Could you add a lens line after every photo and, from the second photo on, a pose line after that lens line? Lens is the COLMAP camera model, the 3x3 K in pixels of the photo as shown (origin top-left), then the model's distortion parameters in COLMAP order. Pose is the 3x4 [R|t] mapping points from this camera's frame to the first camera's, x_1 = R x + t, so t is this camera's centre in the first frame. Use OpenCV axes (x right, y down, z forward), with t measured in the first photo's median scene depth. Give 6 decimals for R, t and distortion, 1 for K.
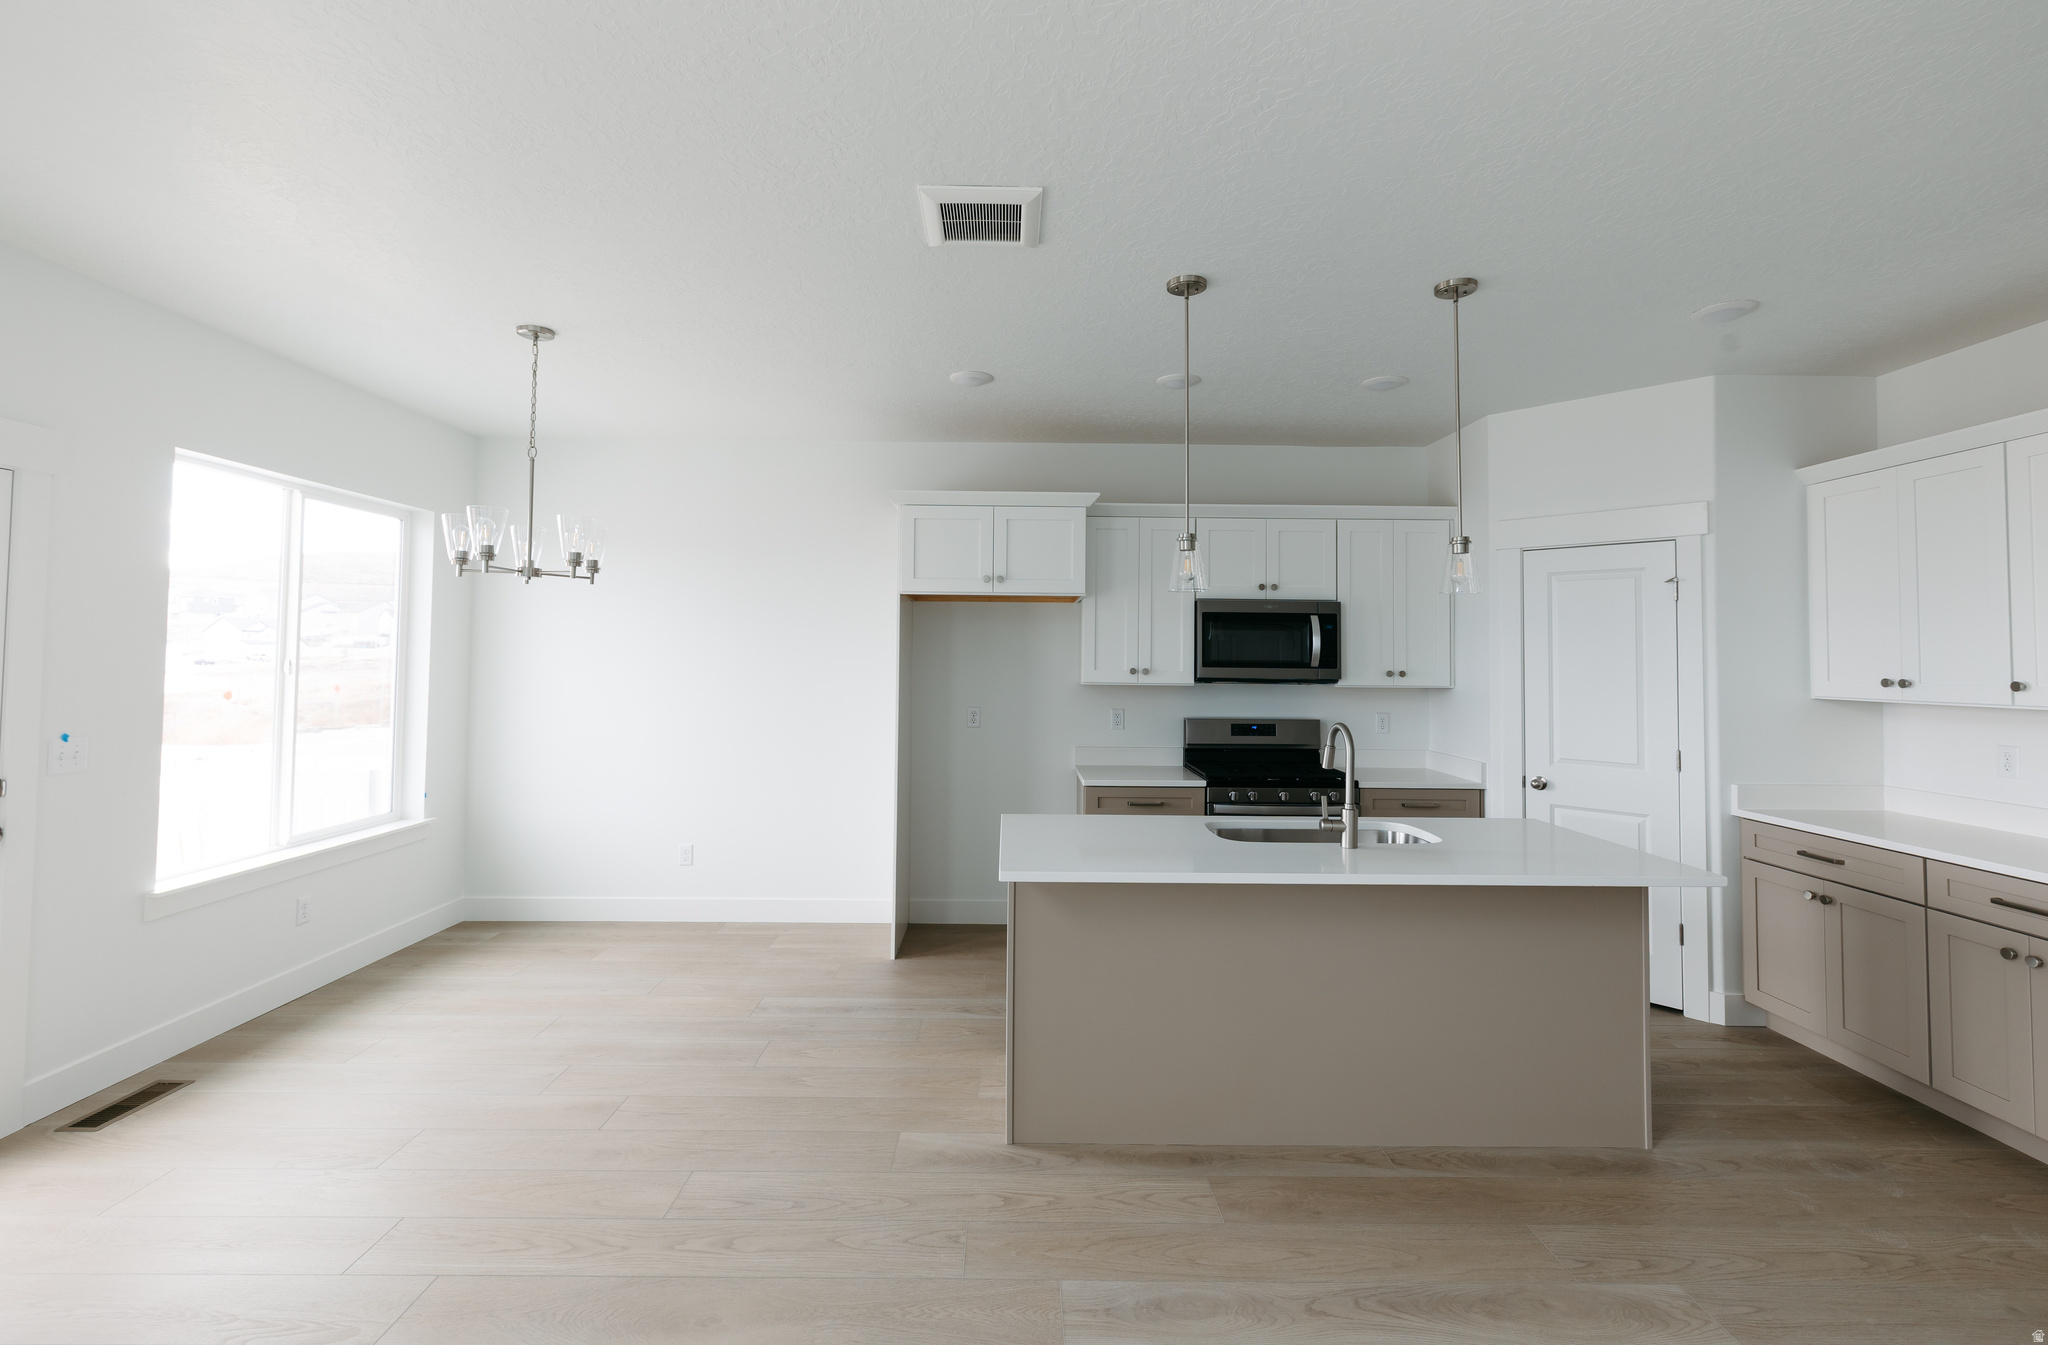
lens RADIAL K [[899.6, 0, 1025.4], [0, 899.6, 627.4], [0, 0, 1]] dist [0.000843, 0.000287]
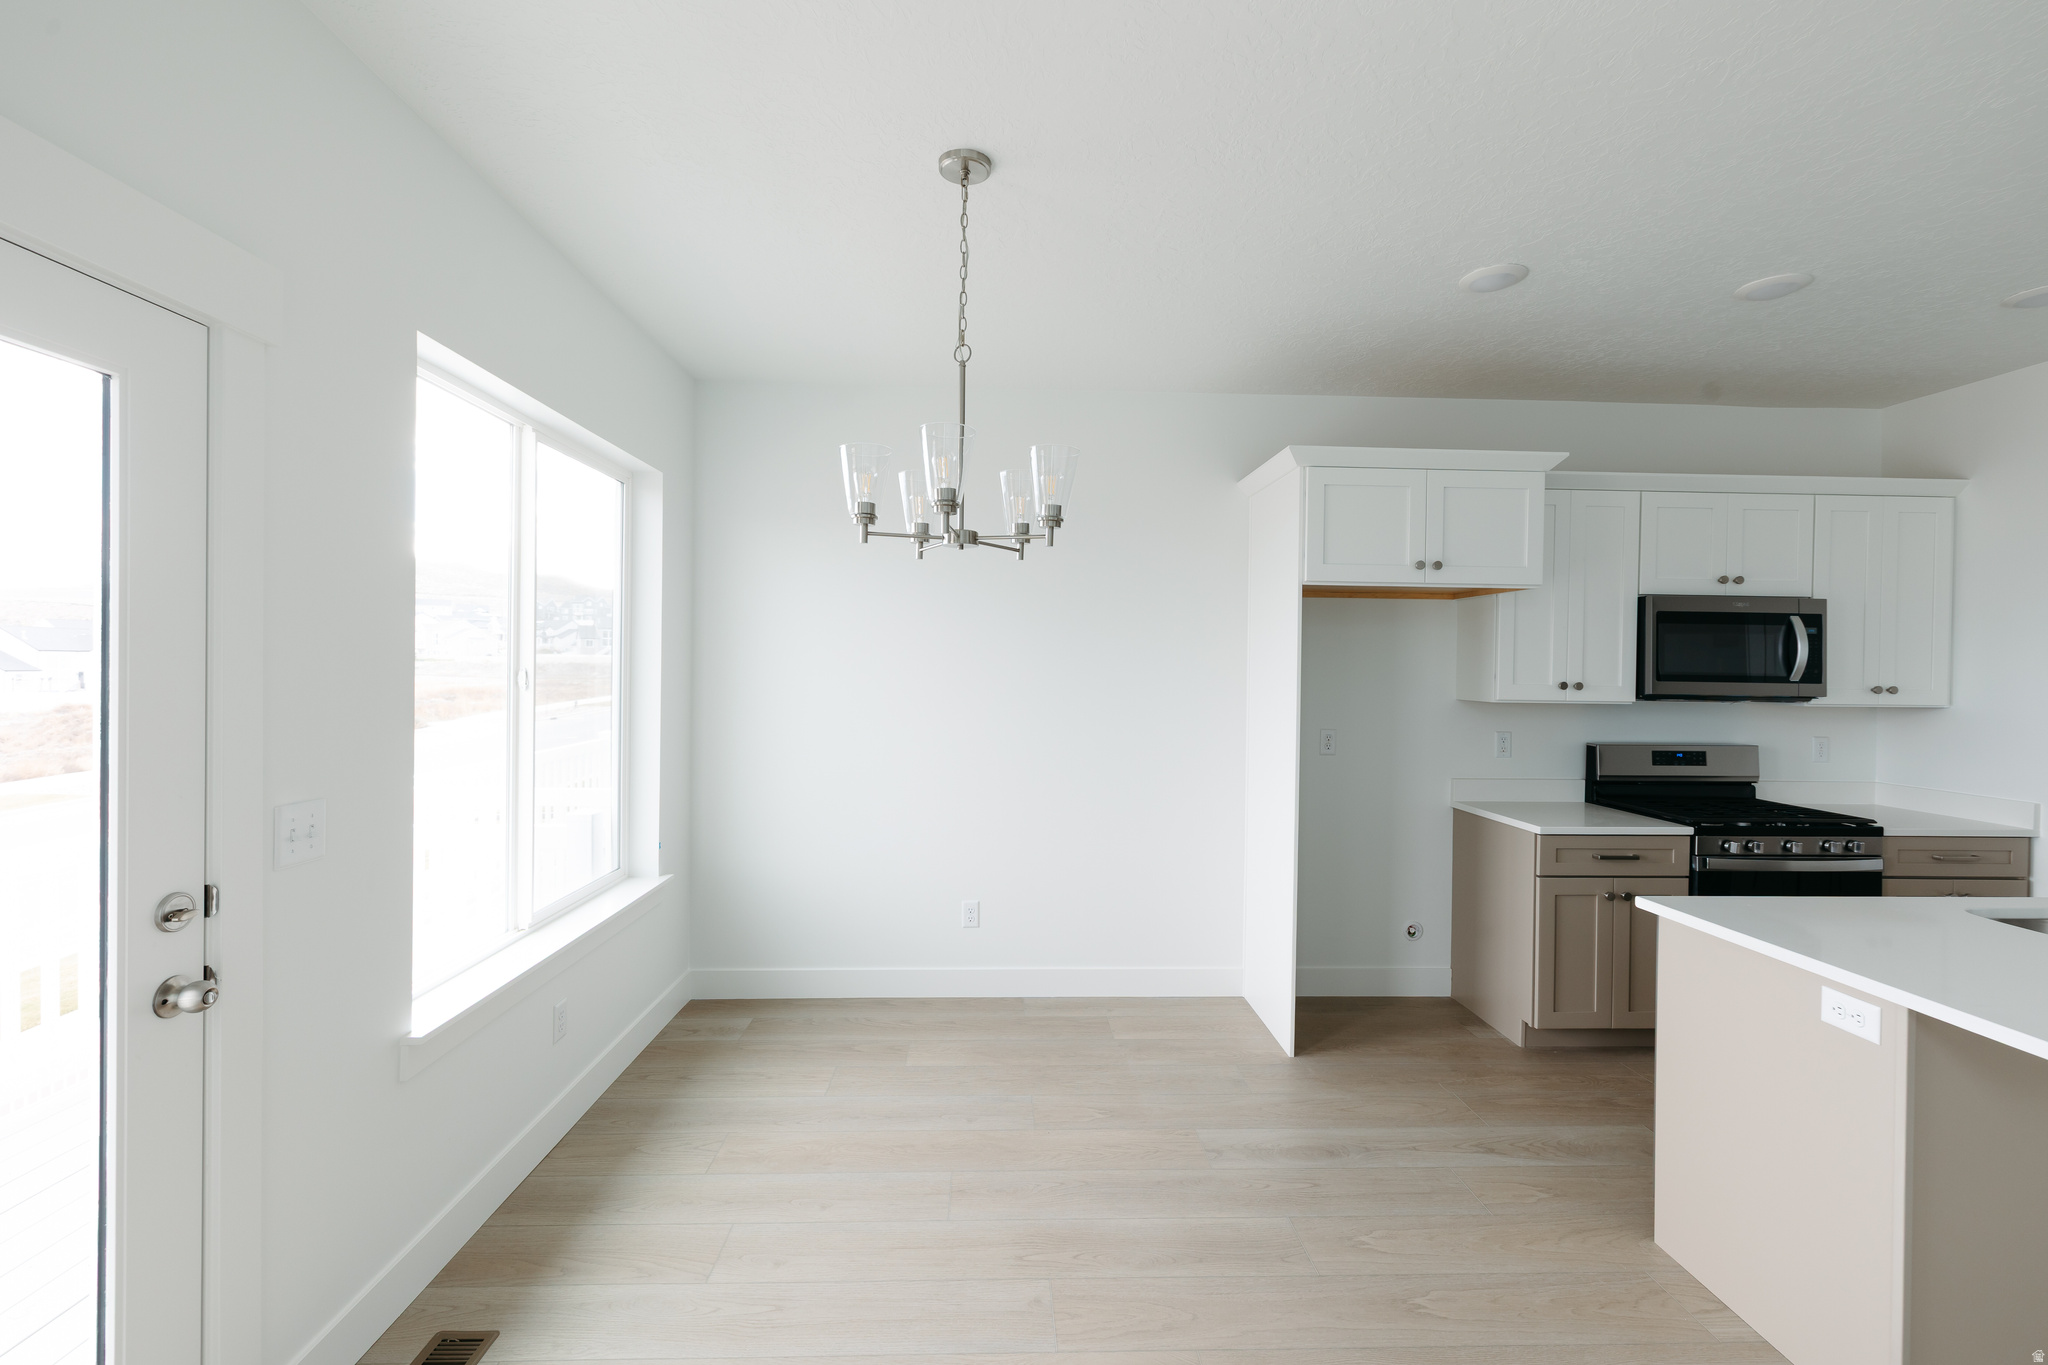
lens RADIAL K [[856.8, 0, 1024.3], [0, 856.8, 672.0], [0, 0, 1]] dist [-0.000225, 0.000044]
pose [[0.999481, 0.002875, 0.032084, -0.467853], [-0.004226, 0.999103, 0.042136, 0.008499], [-0.031934, -0.042249, 0.998597, 0.330314]]
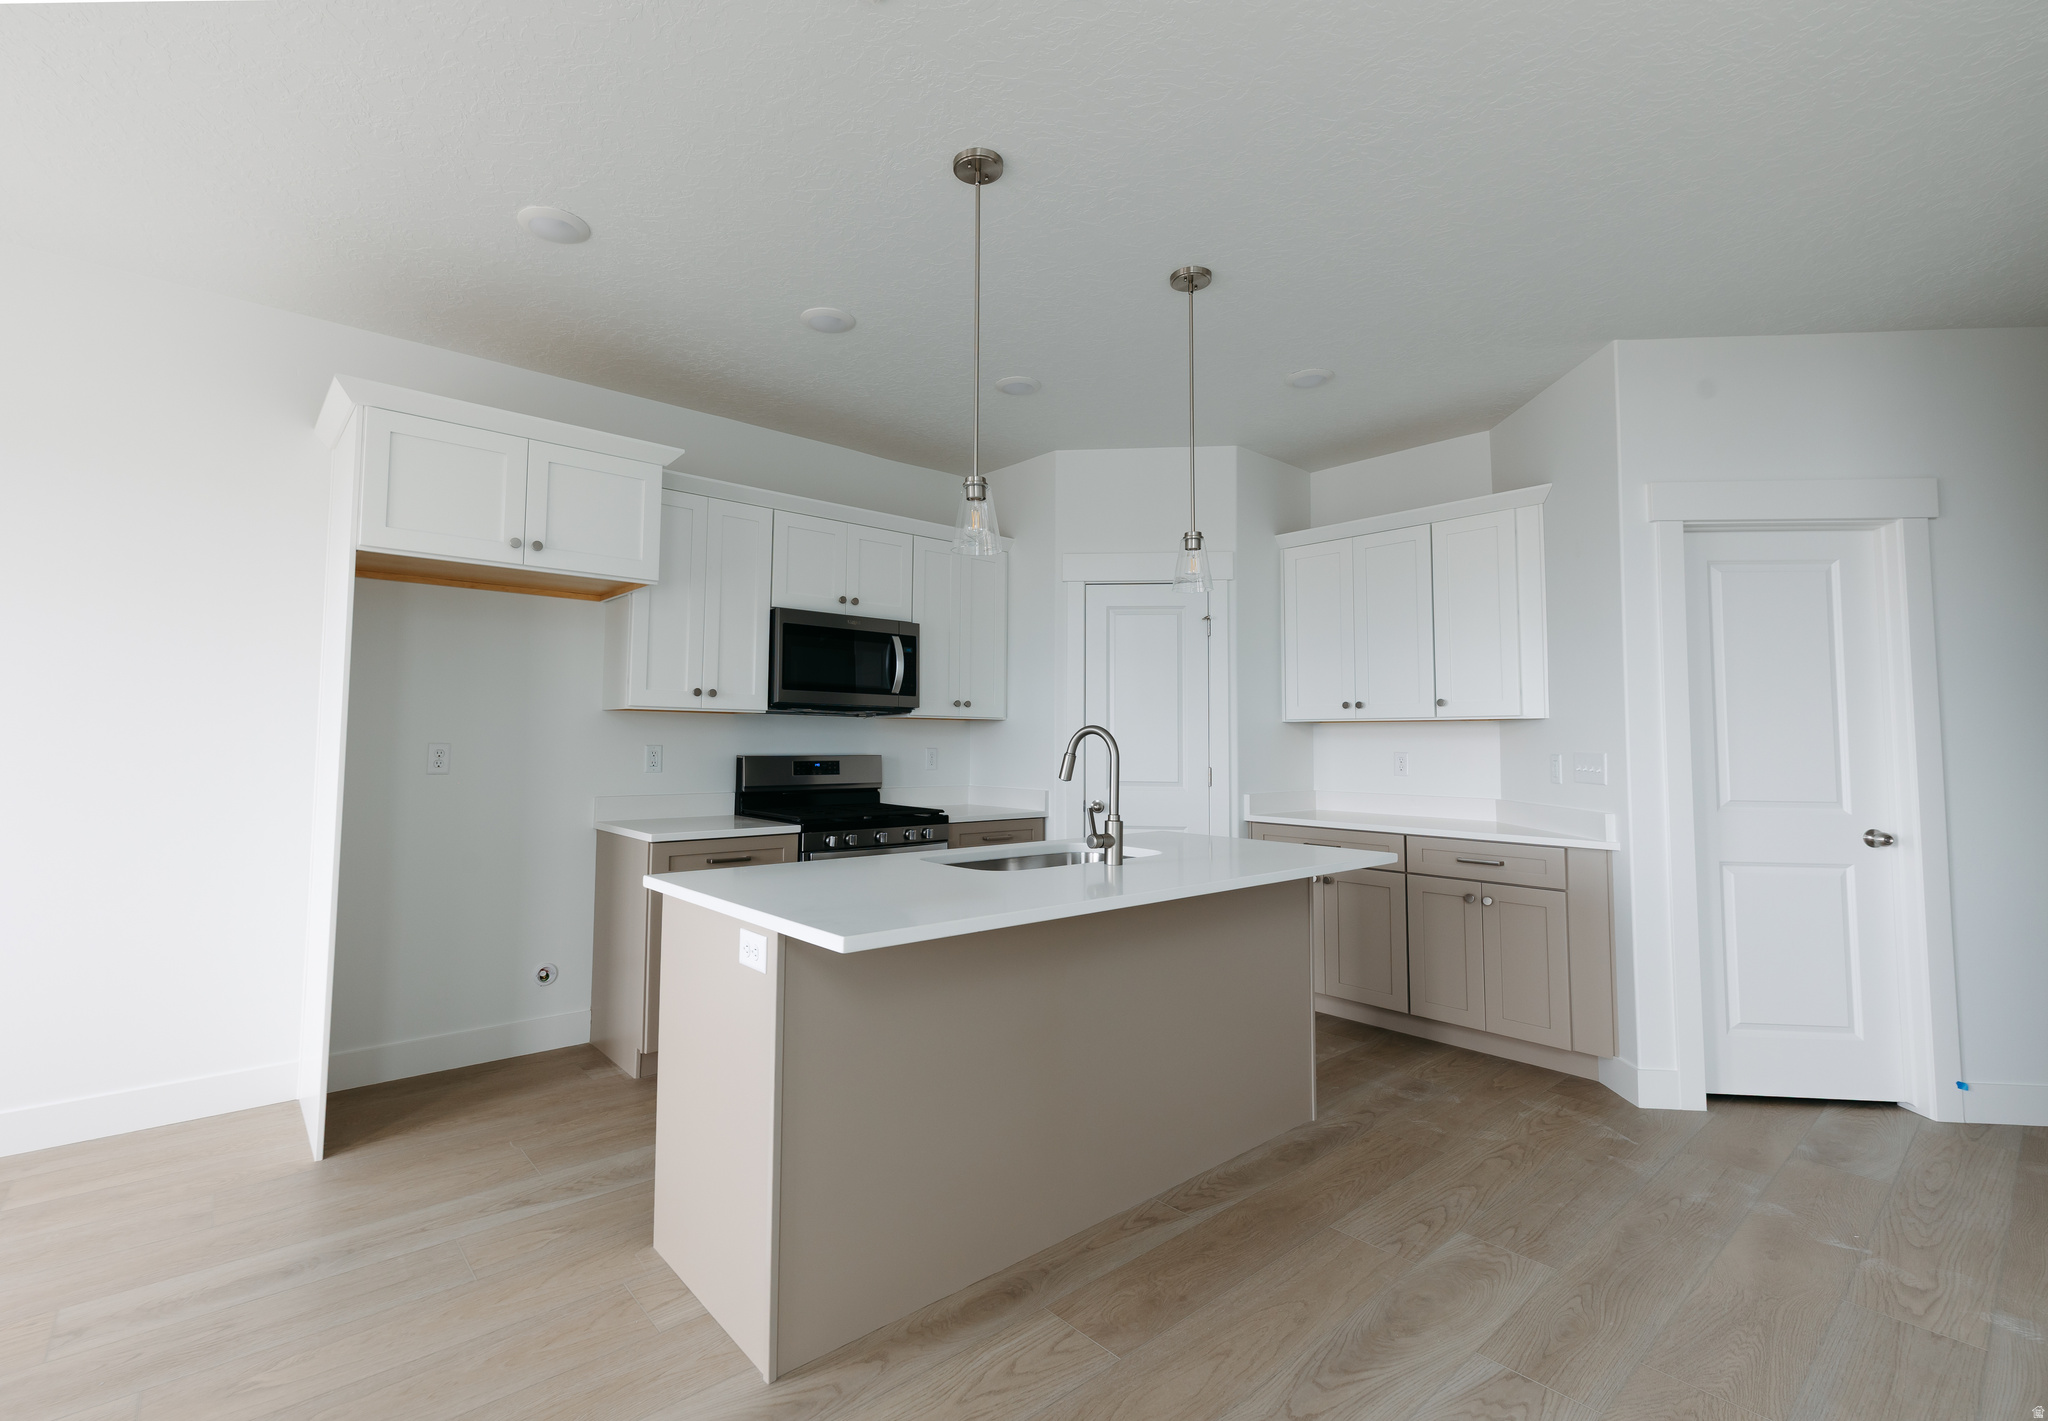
lens RADIAL K [[914.0, 0, 977.2], [0, 914.0, 684.5], [0, 0, 1]] dist [0.000926, 0.000150]
pose [[0.771447, 0.037091, 0.635212, -0.240709], [-0.022533, 0.999266, -0.030983, 0.075660], [-0.635895, 0.009588, 0.771716, 0.299400]]
